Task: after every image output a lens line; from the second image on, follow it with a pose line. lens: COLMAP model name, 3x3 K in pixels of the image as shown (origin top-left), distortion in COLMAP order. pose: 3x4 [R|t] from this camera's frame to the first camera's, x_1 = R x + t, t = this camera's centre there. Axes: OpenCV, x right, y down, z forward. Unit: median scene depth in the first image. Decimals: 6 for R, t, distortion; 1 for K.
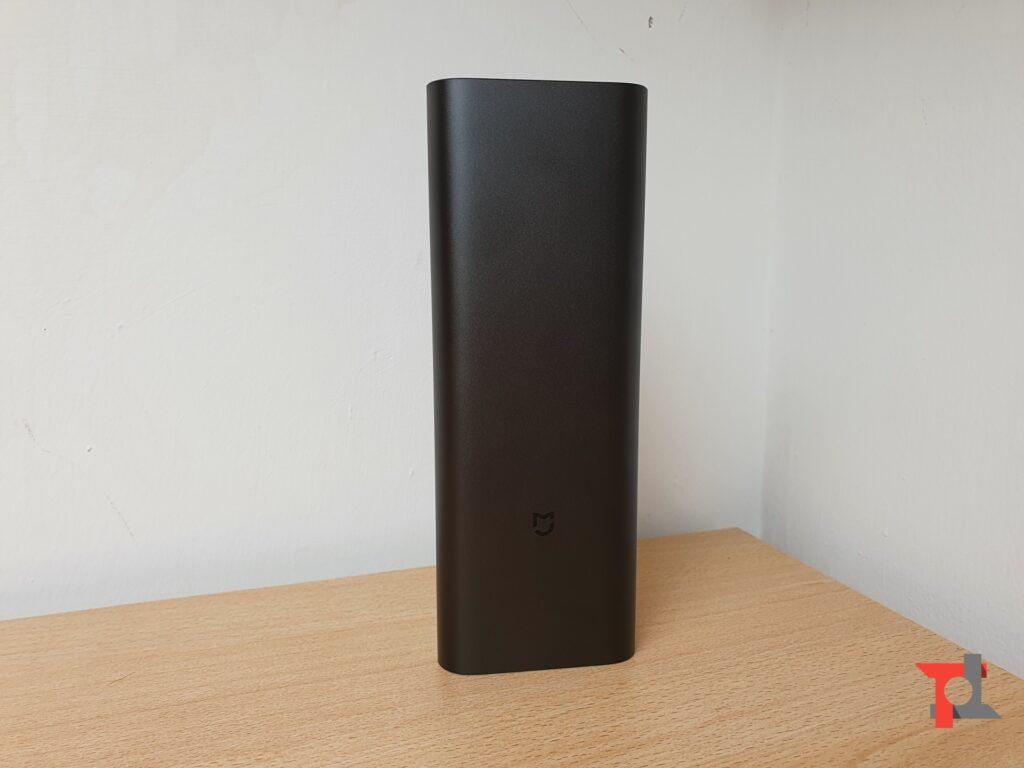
lens RADIAL K [[774.8, 0, 512.0], [0, 774.8, 384.0], [0, 0, 1]] dist [0.004587, -0.073184]
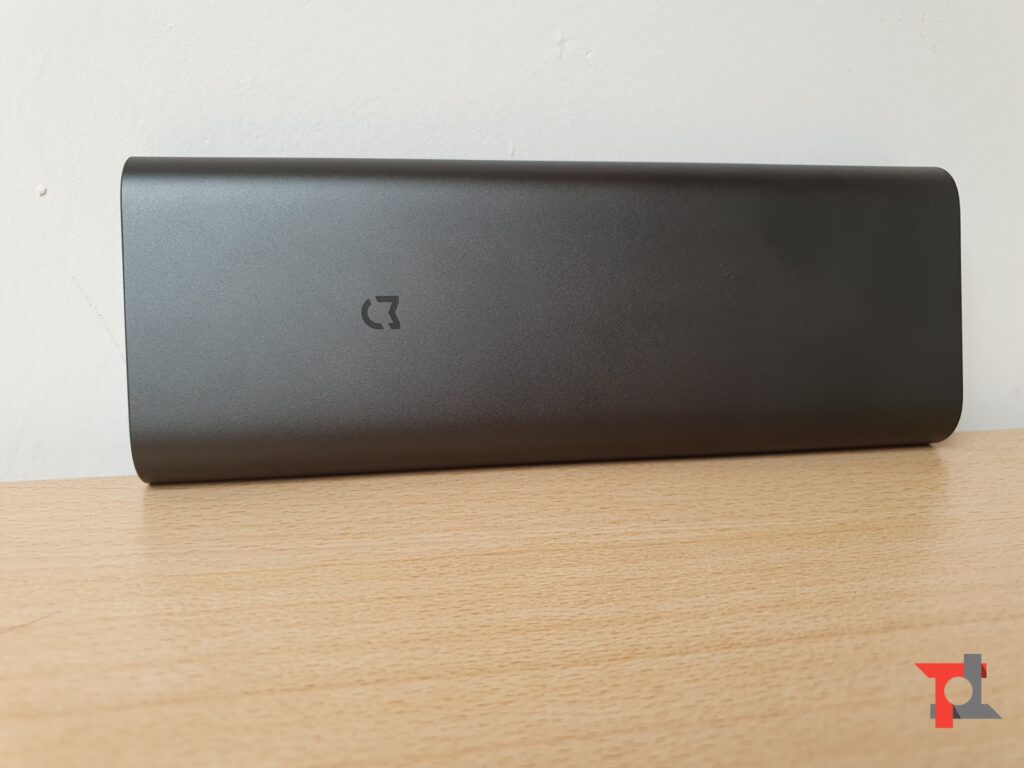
lens RADIAL K [[774.8, 0, 512.0], [0, 774.8, 384.0], [0, 0, 1]] dist [0.004587, -0.073184]
pose [[0.989461, 0.046844, -0.137010, -0.164434], [-0.033443, 0.994572, 0.098530, 0.182126], [0.140882, -0.092909, 0.985657, 0.589036]]
